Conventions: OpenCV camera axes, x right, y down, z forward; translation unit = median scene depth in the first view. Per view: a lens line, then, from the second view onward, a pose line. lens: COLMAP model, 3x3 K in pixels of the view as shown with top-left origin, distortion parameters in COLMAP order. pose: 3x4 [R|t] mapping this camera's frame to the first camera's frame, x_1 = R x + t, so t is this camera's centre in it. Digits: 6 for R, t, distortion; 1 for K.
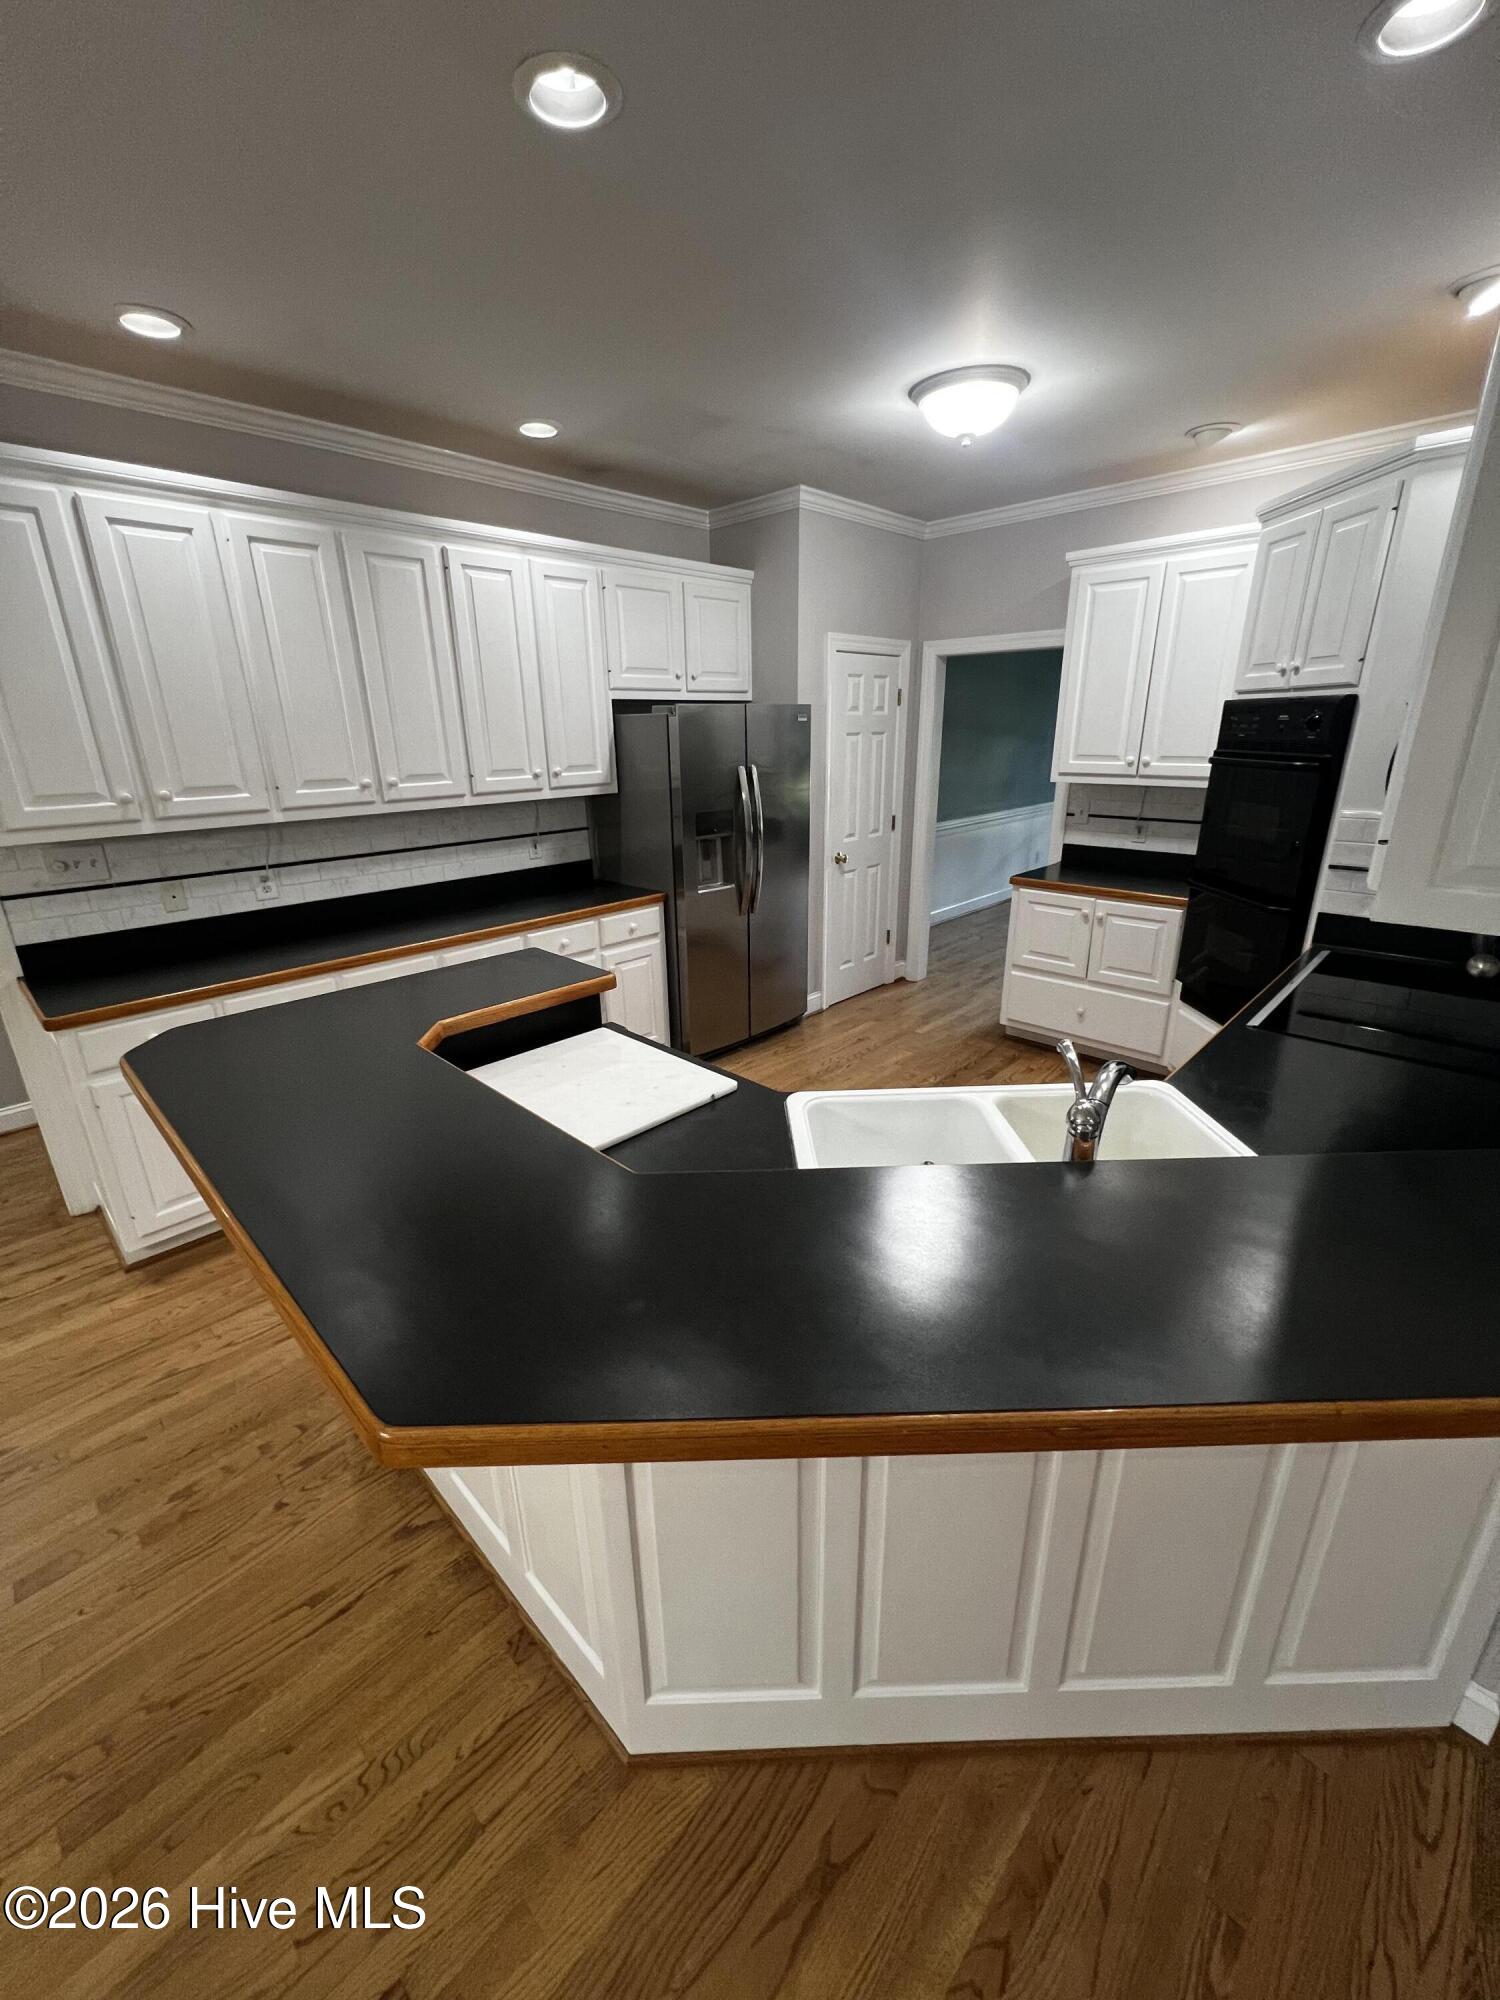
lens RADIAL K [[796.9, 0, 752.0], [0, 796.9, 1001.0], [0, 0, 1]] dist [-0.003039, 0.000328]
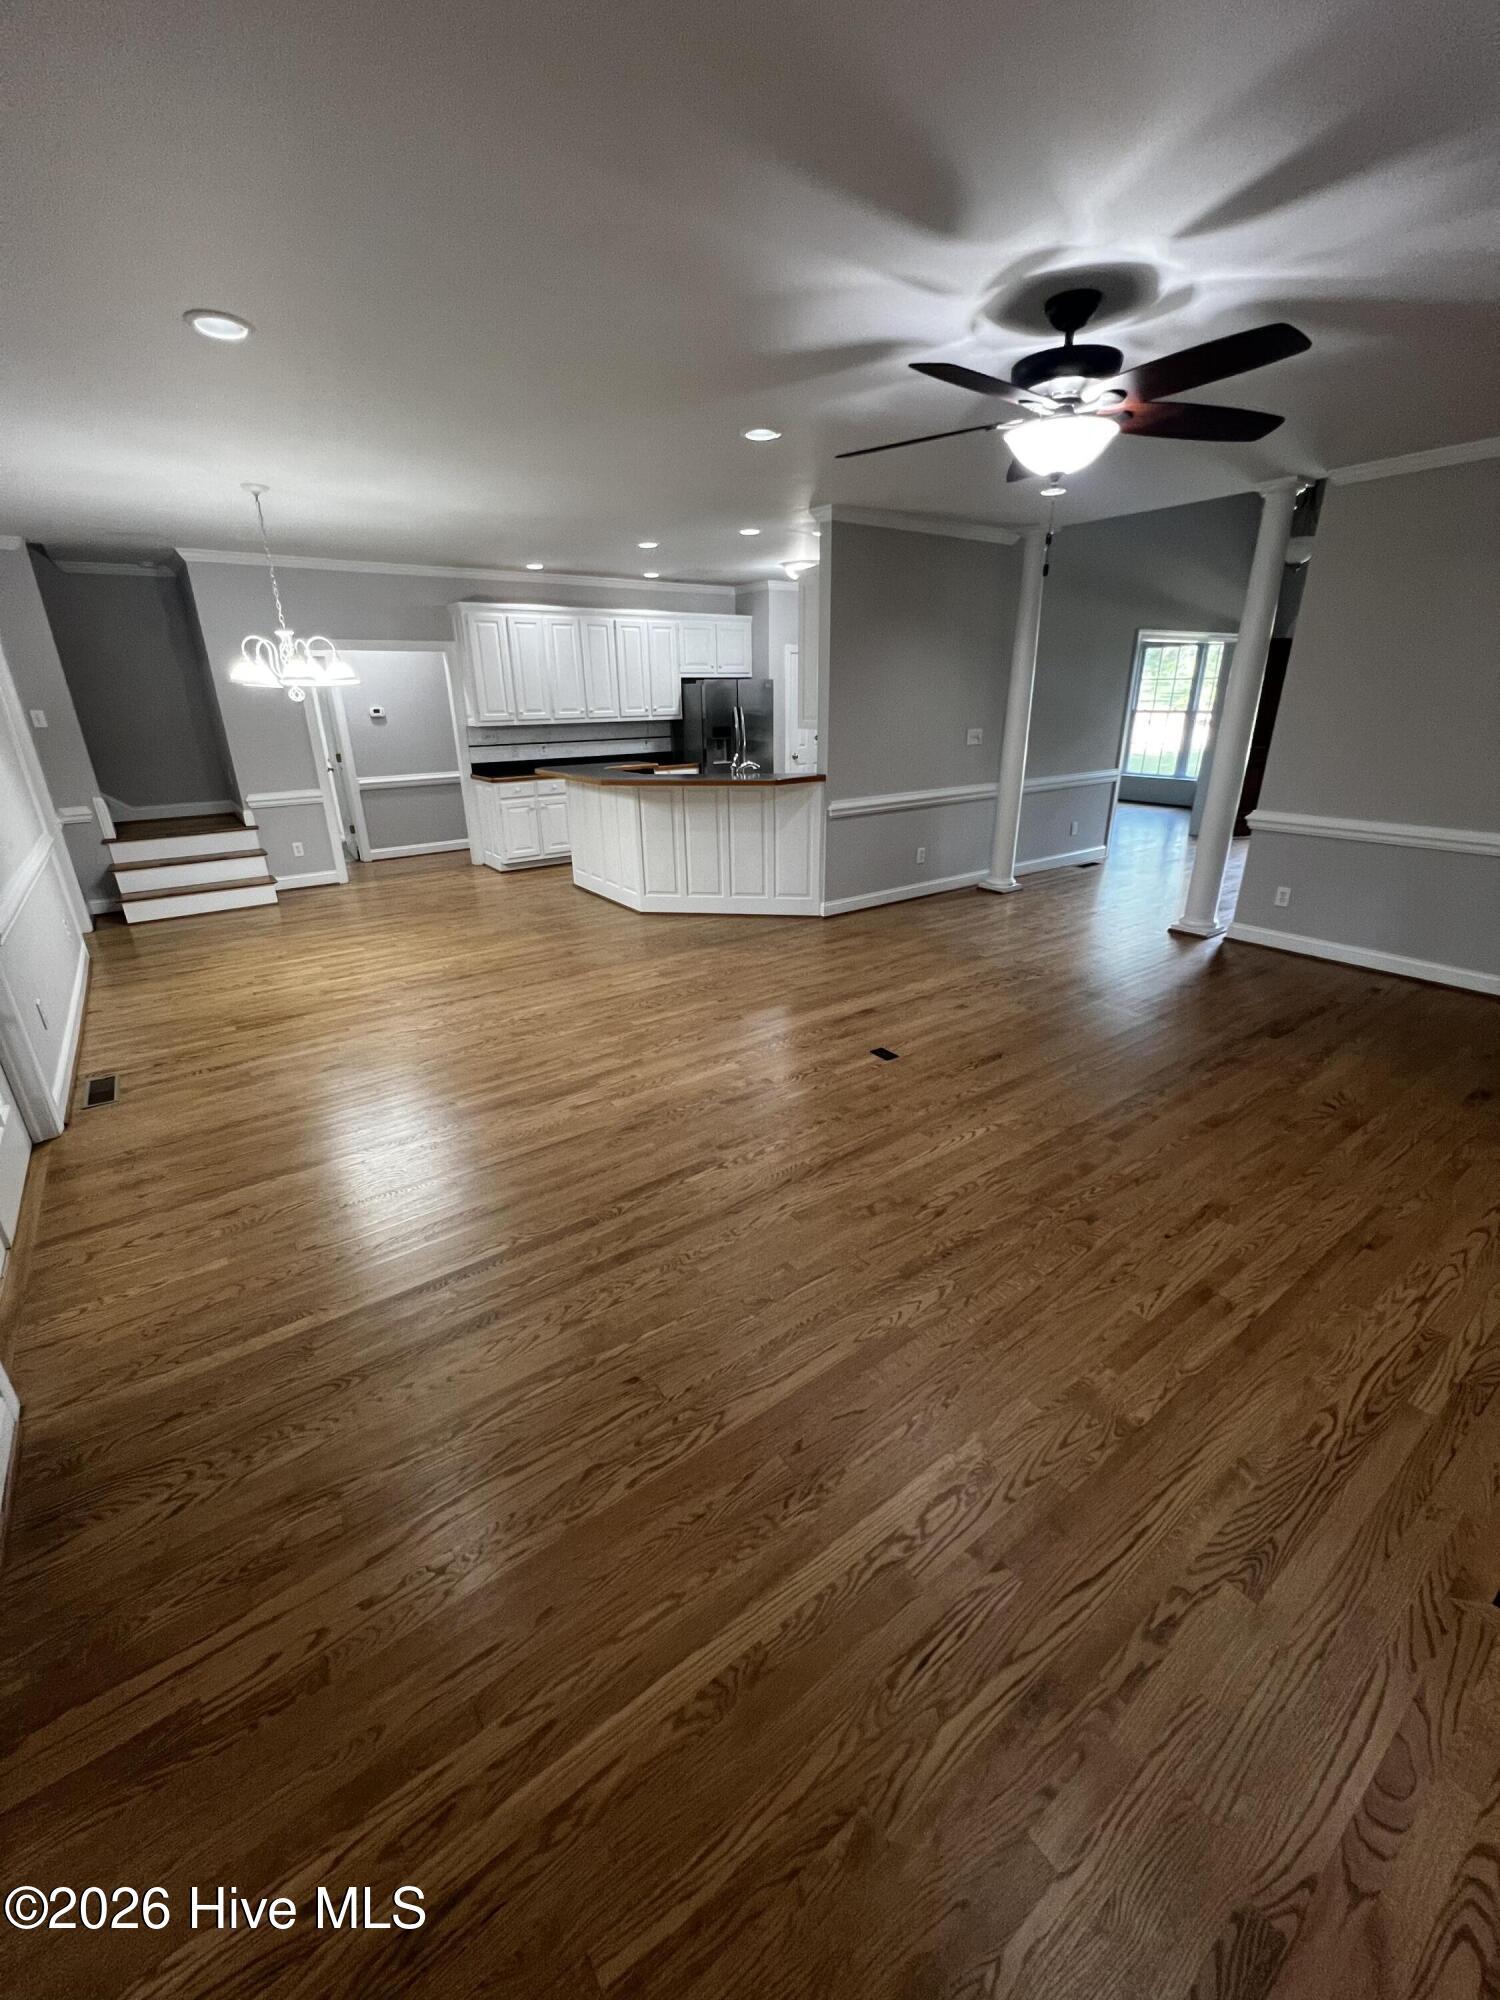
lens RADIAL K [[796.9, 0, 747.0], [0, 796.9, 1004.0], [0, 0, 1]] dist [-0.003039, 0.000328]
pose [[0.983645, 0.065235, -0.167889, 0.496581], [-0.058474, 0.997278, 0.044909, 0.484022], [0.170362, -0.034358, 0.984782, -1.367139]]
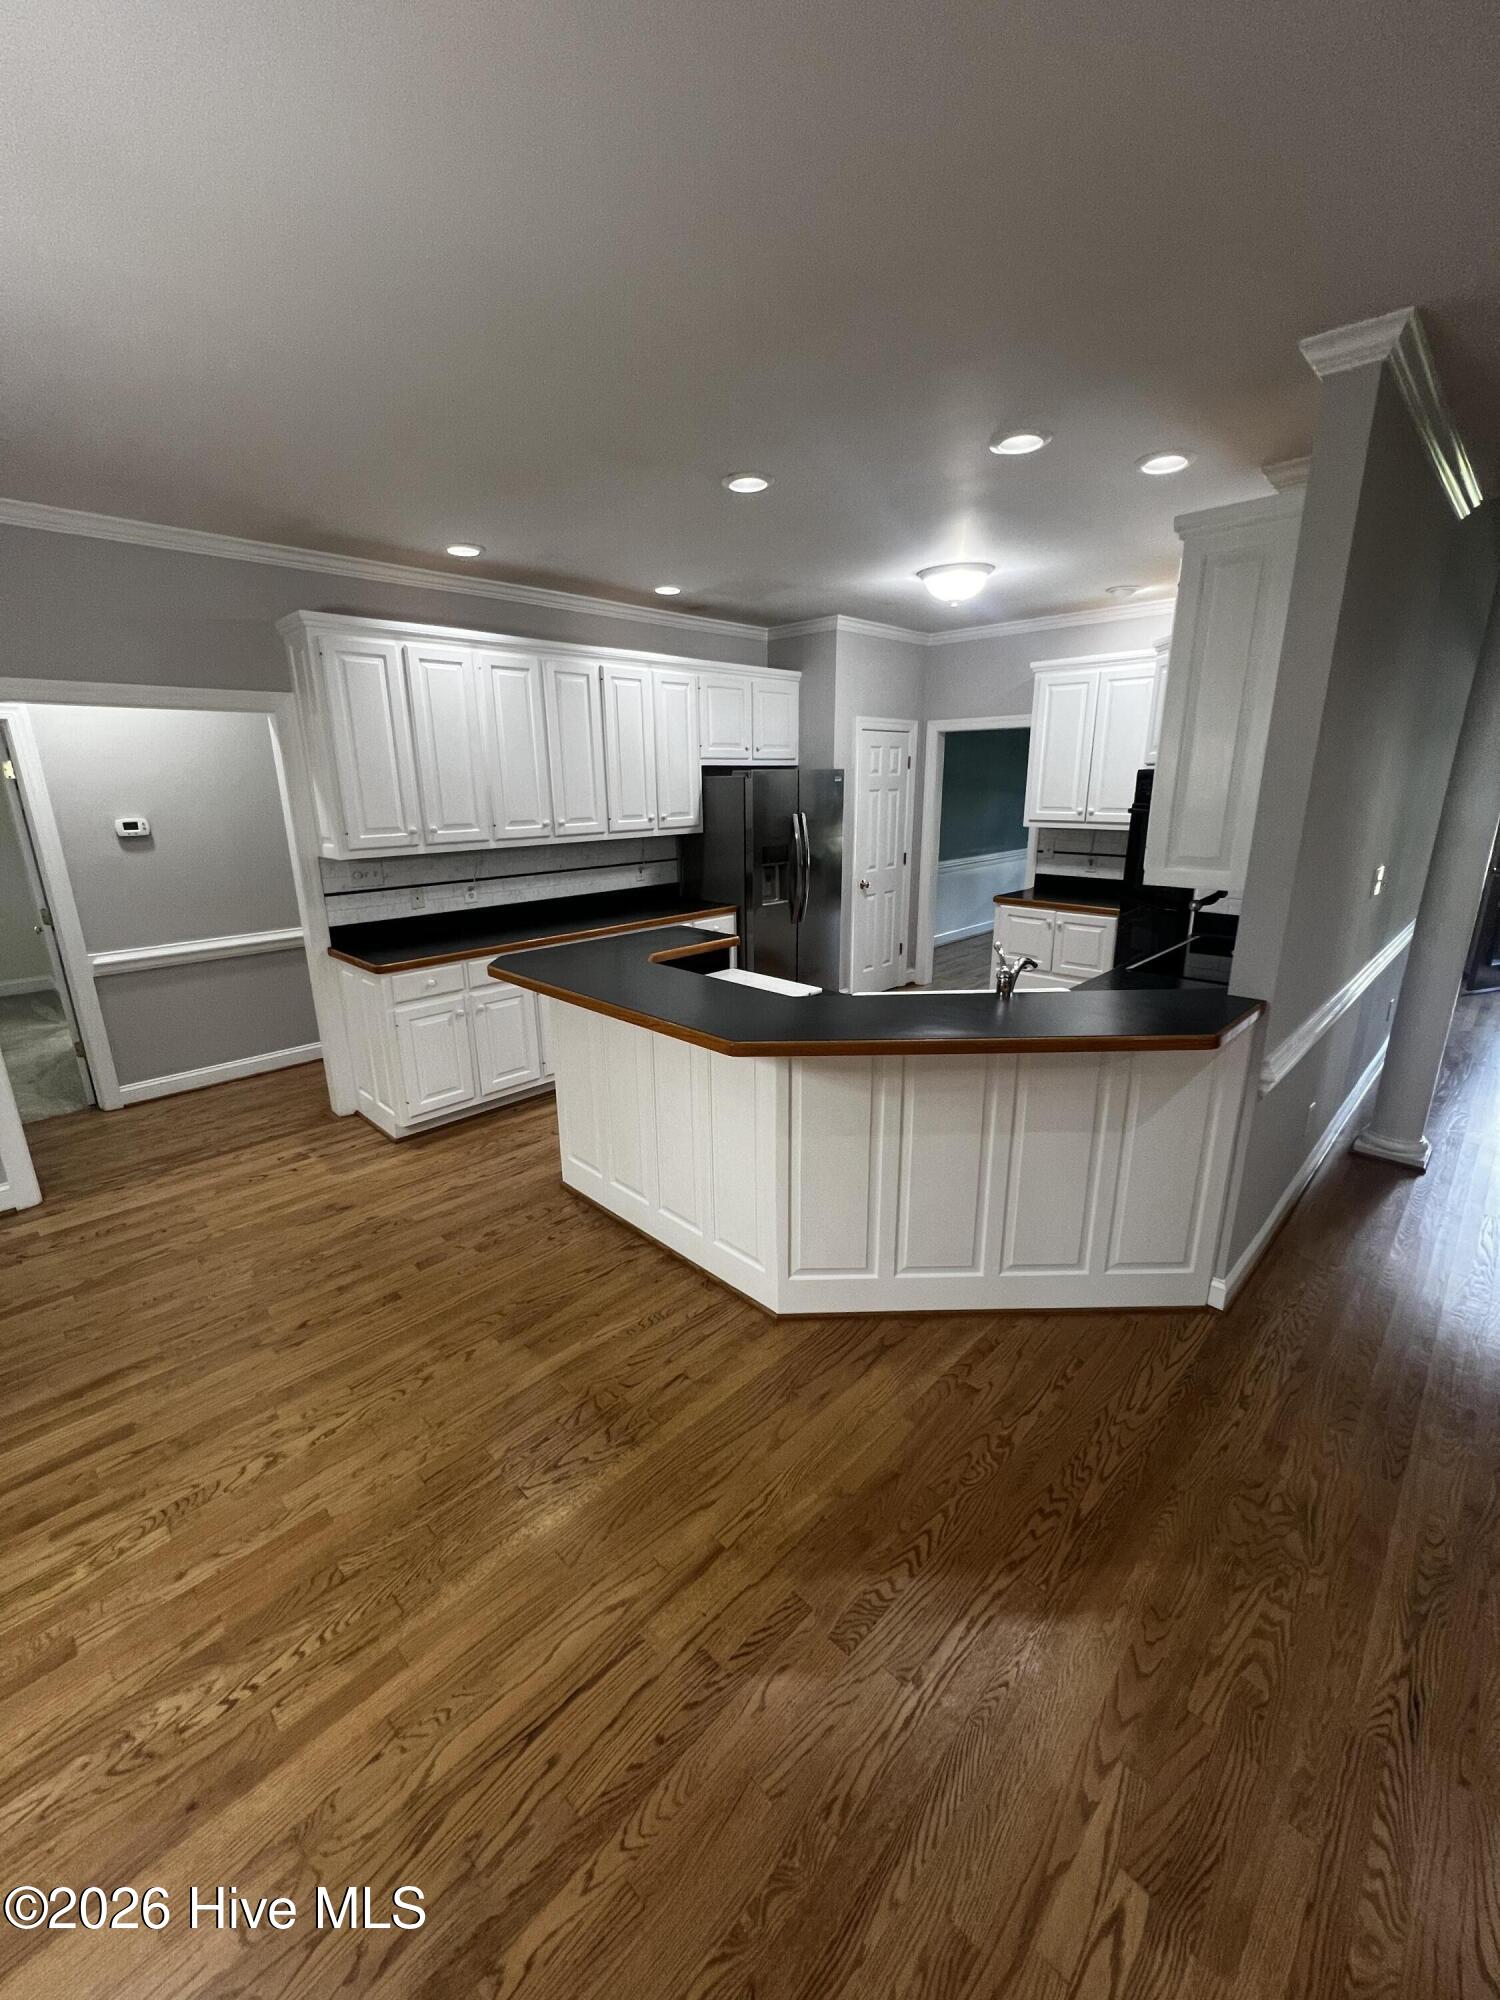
lens RADIAL K [[796.9, 0, 750.3], [0, 796.9, 1002.3], [0, 0, 1]] dist [-0.003039, 0.000328]
pose [[0.999929, 0.007343, -0.009360, -0.081232], [-0.007878, 0.998262, -0.058398, 0.119480], [0.008915, 0.058468, 0.998250, -0.380946]]
